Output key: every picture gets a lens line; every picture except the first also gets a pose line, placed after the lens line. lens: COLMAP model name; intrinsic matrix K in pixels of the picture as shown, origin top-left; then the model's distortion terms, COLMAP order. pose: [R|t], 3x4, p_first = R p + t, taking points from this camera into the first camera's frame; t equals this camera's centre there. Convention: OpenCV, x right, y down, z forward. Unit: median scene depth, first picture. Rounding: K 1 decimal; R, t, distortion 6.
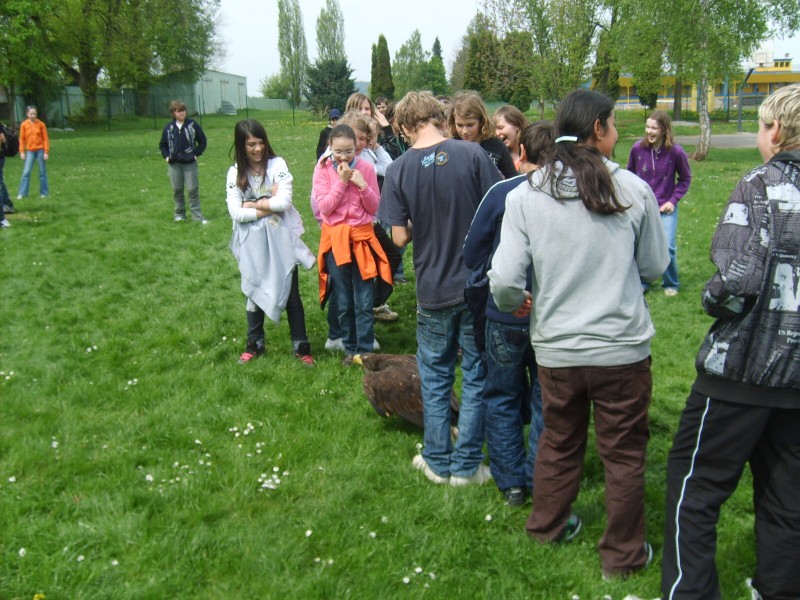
lens RADIAL K [[856.0, 0, 400.0], [0, 856.0, 300.0], [0, 0, 1]] dist [-0.143086, 0.131736]
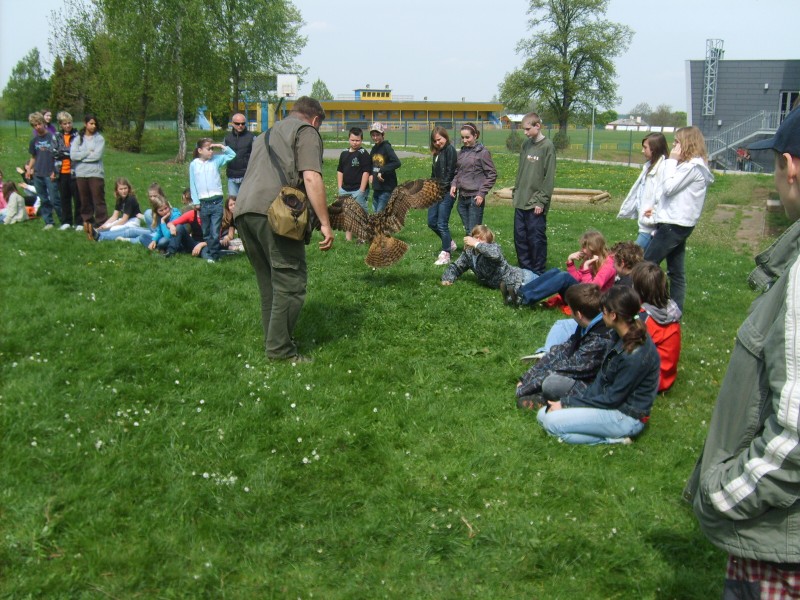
lens RADIAL K [[860.2, 0, 400.0], [0, 860.2, 300.0], [0, 0, 1]] dist [-0.148746, 0.155392]
pose [[0.920663, -0.035594, 0.388731, 0.049604], [0.045978, 0.998790, -0.017440, 0.032039], [-0.387640, 0.033930, 0.921186, -0.135588]]
